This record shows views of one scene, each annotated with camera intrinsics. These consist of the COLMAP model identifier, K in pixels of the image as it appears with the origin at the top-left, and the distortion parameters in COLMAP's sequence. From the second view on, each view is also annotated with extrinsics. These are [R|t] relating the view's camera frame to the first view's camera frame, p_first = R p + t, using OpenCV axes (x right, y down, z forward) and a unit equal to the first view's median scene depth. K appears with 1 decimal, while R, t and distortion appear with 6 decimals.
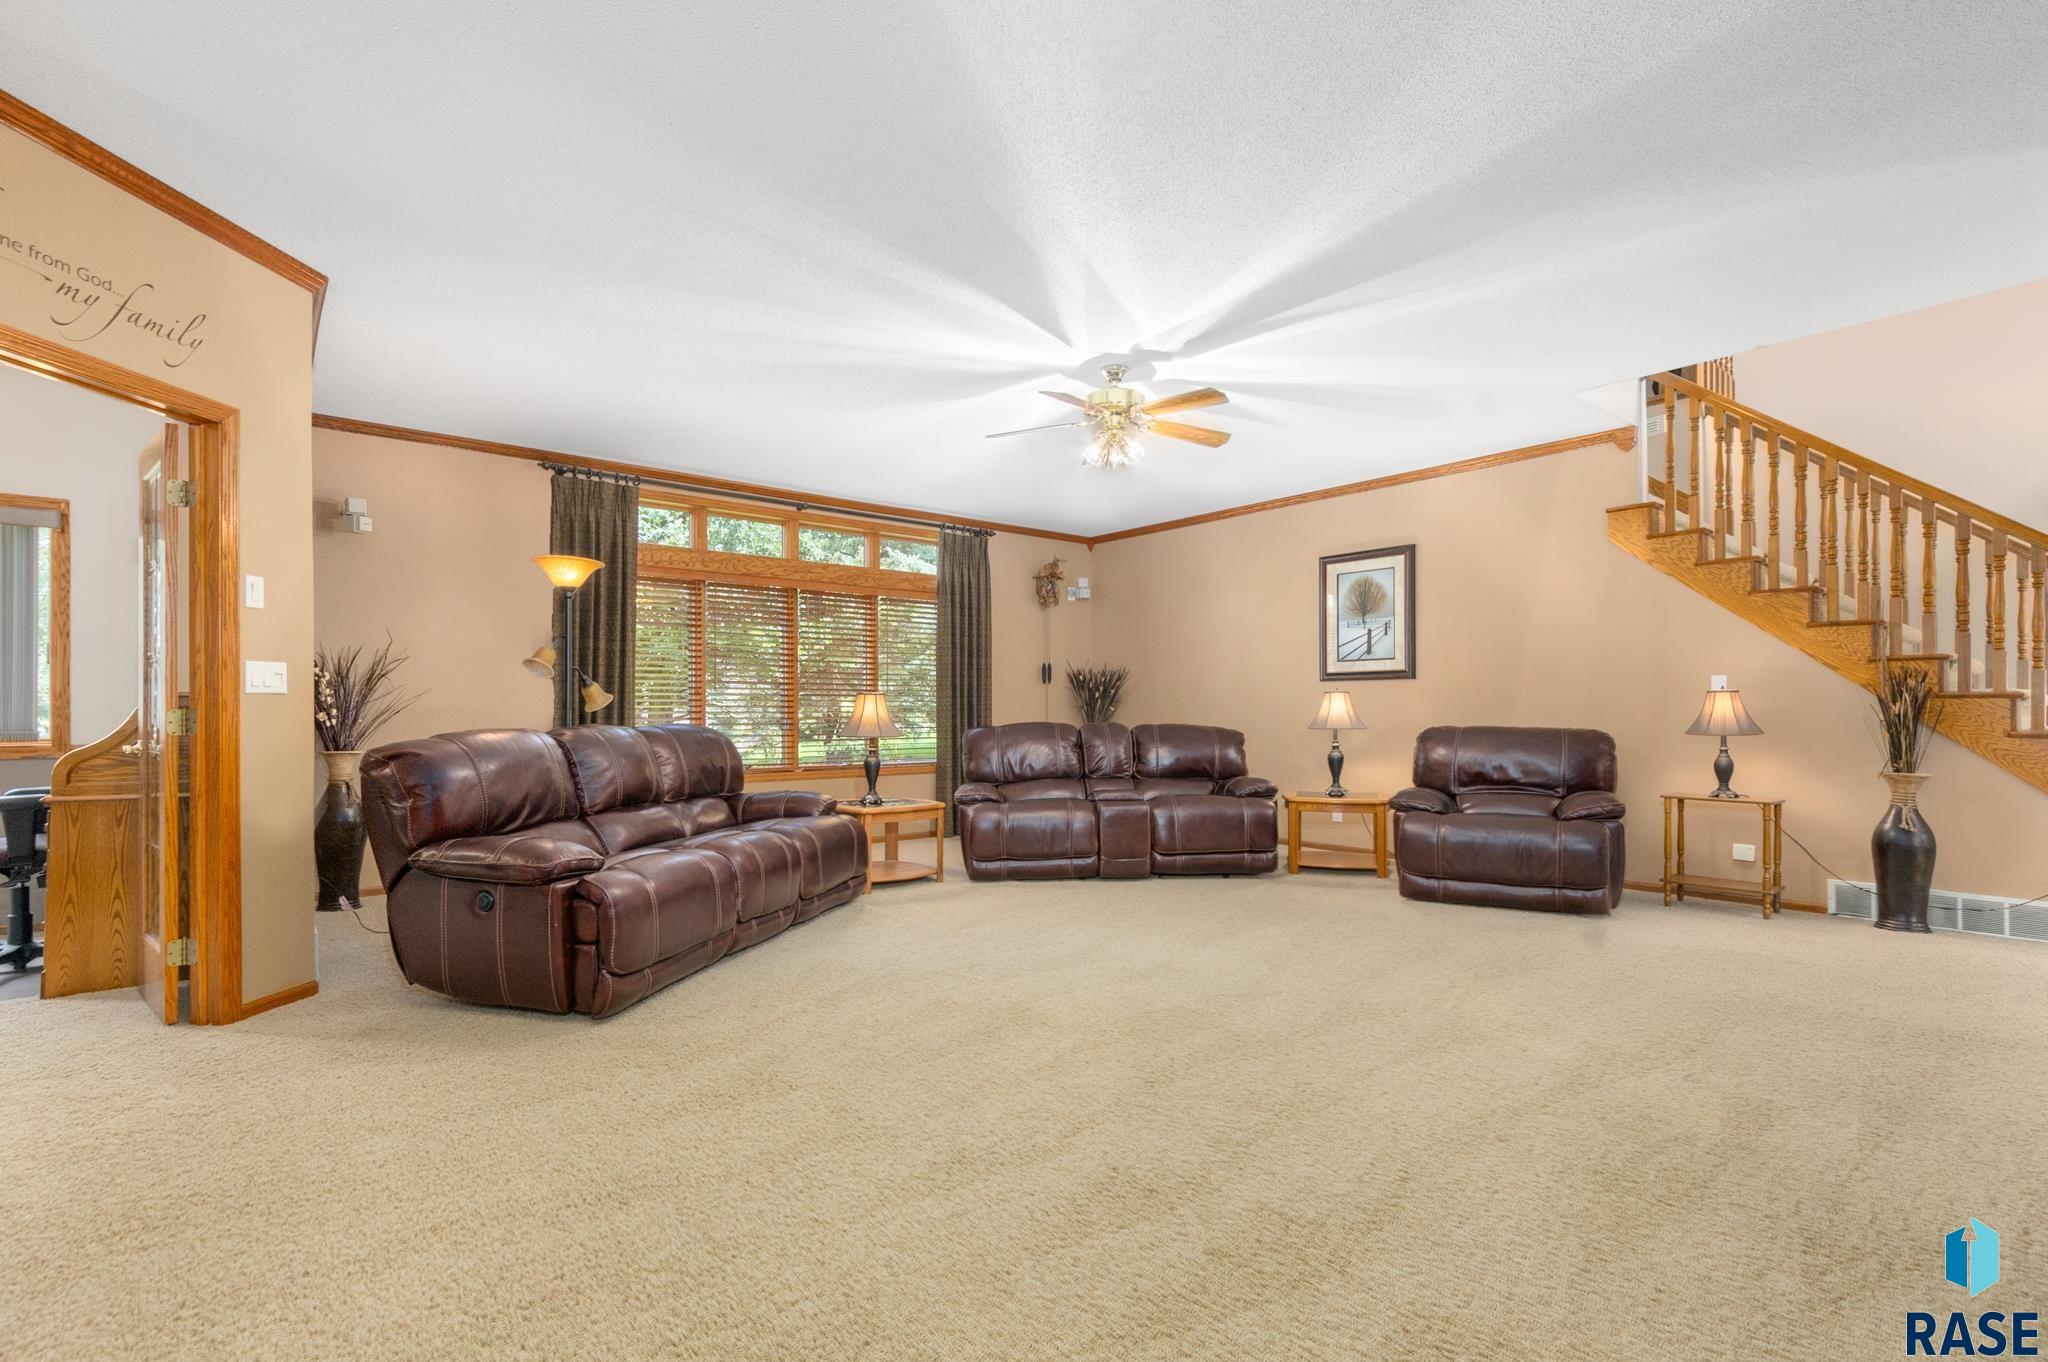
lens RADIAL K [[953.5, 0, 1023.4], [0, 953.5, 720.2], [0, 0, 1]] dist [-0.031053, -0.000037]
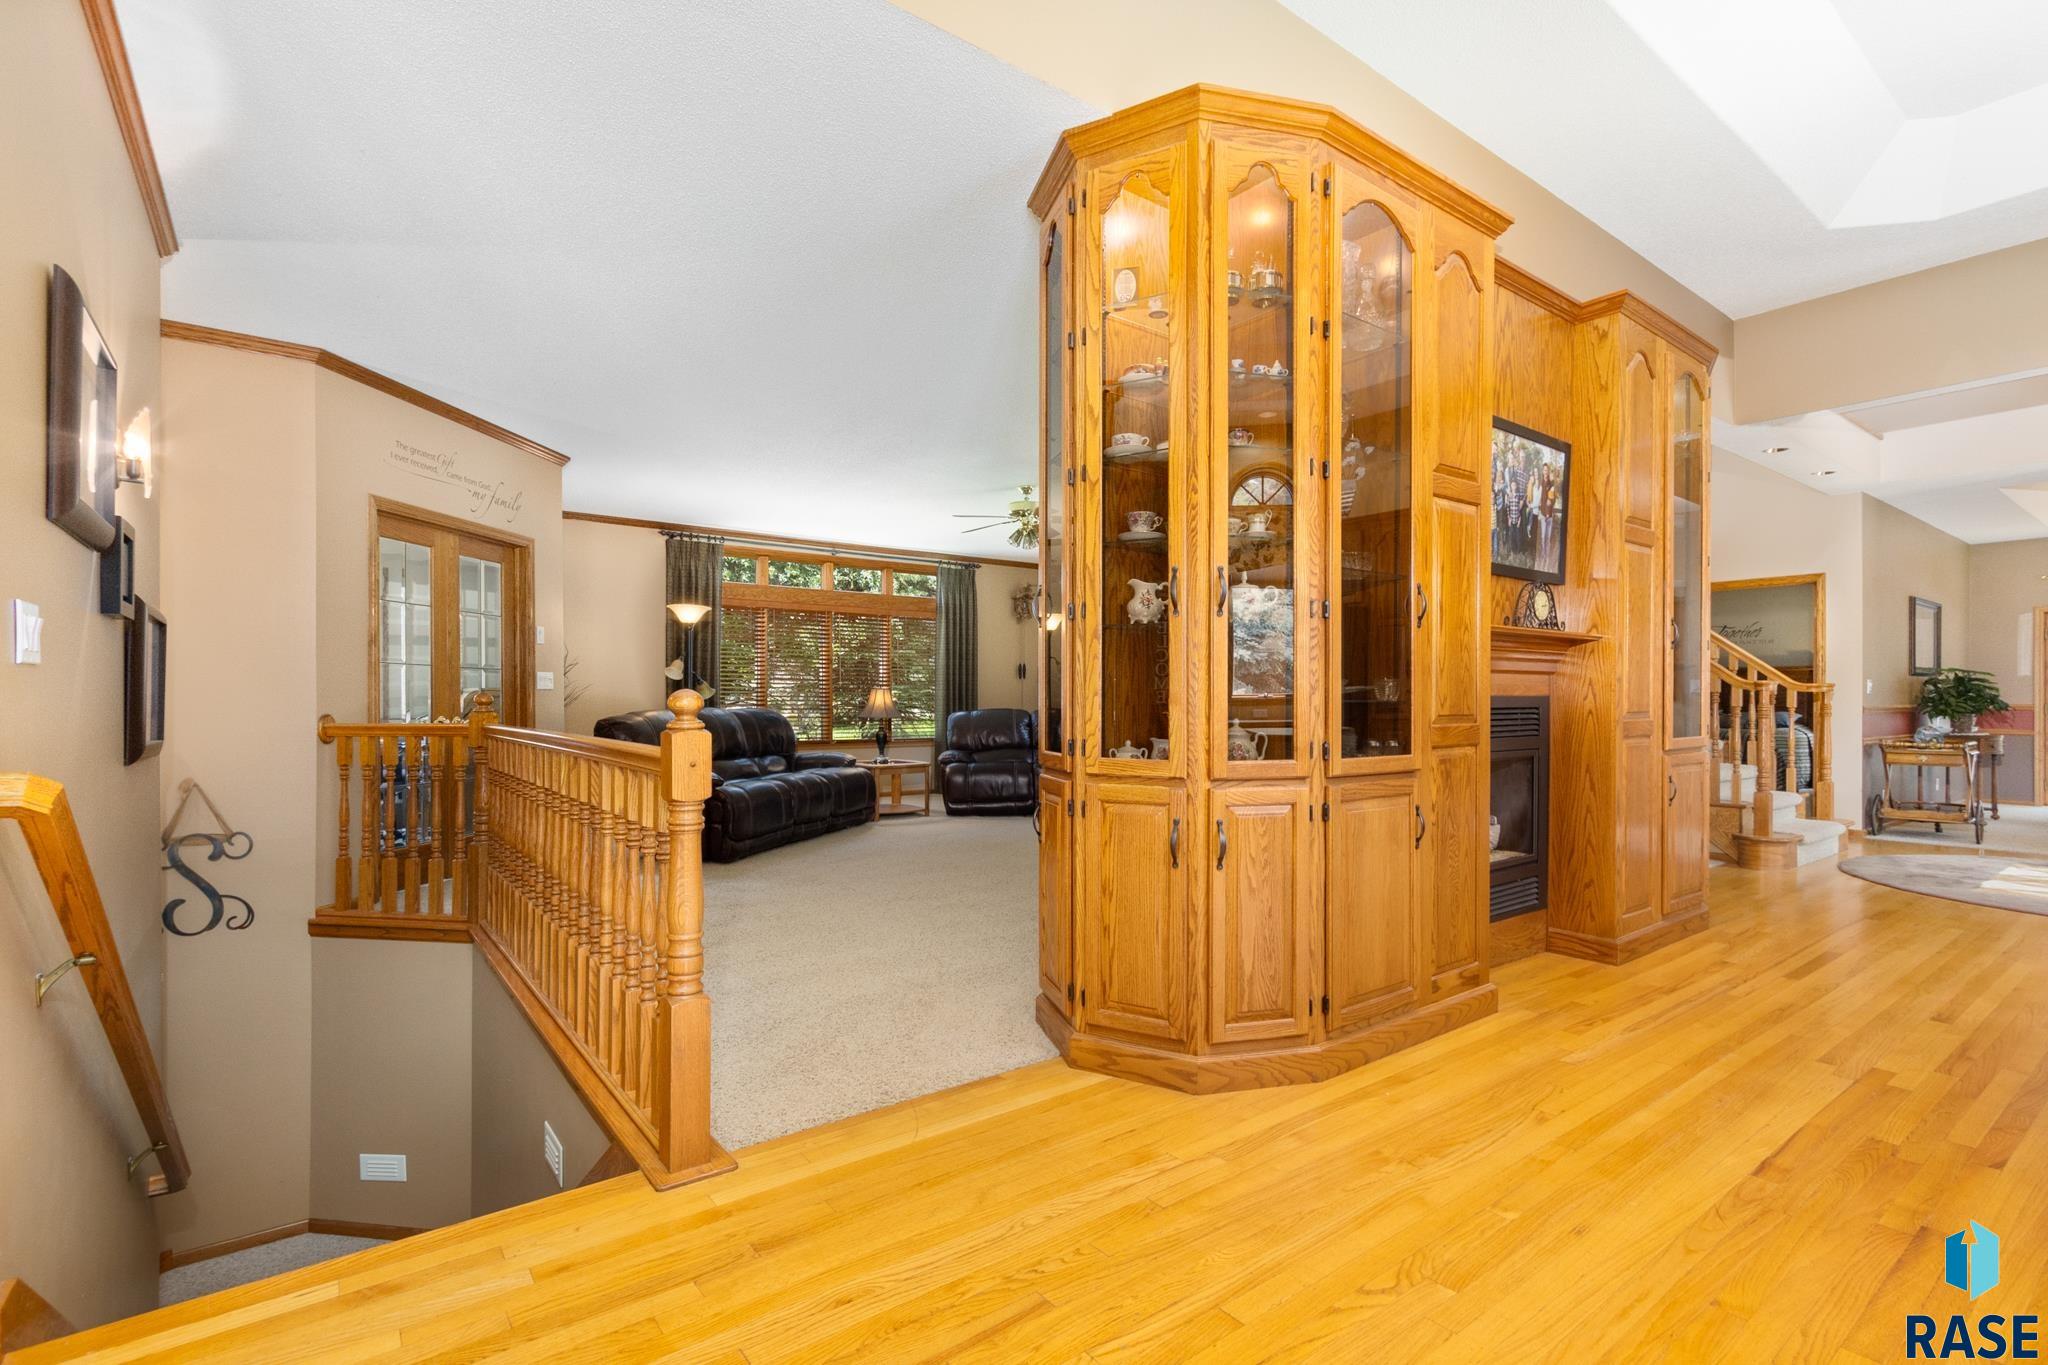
lens RADIAL K [[981.5, 0, 1024.0], [0, 981.5, 682.5], [0, 0, 1]] dist [0.000522, 0.000001]
pose [[0.999047, 0.004418, -0.043420, 0.123338], [-0.005593, 0.999621, -0.026965, 0.002811], [0.043284, 0.027182, 0.998693, -0.491882]]
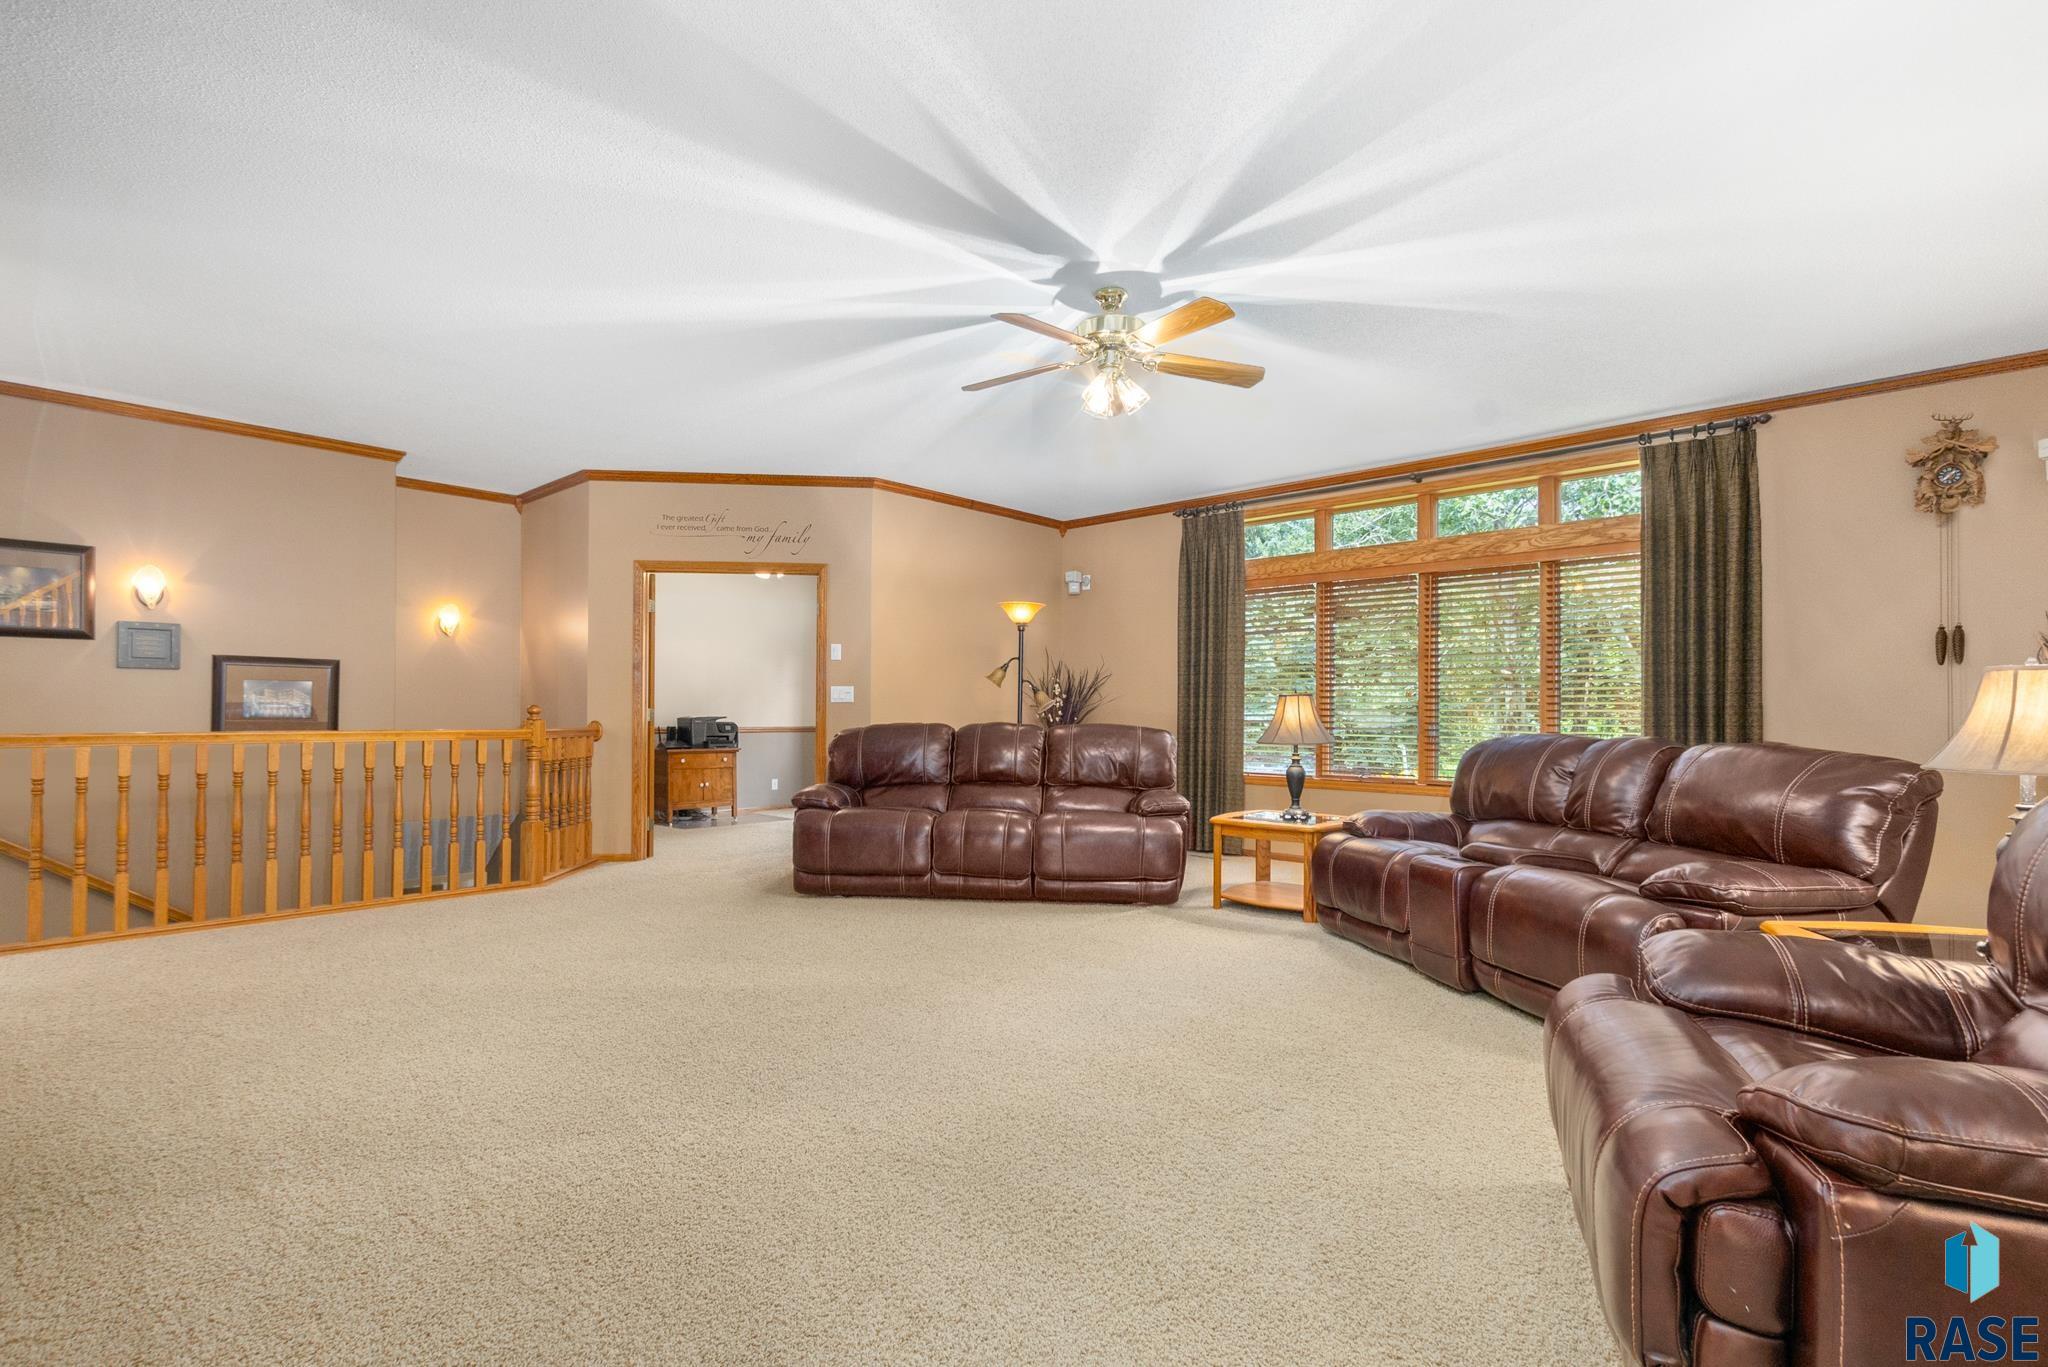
lens RADIAL K [[981.5, 0, 1024.0], [0, 981.5, 683.5], [0, 0, 1]] dist [0.000522, 0.000001]
pose [[0.076240, -0.026497, -0.996737, 0.727243], [-0.018252, 0.999442, -0.027965, -0.008991], [0.996922, 0.020325, 0.075714, 0.687489]]
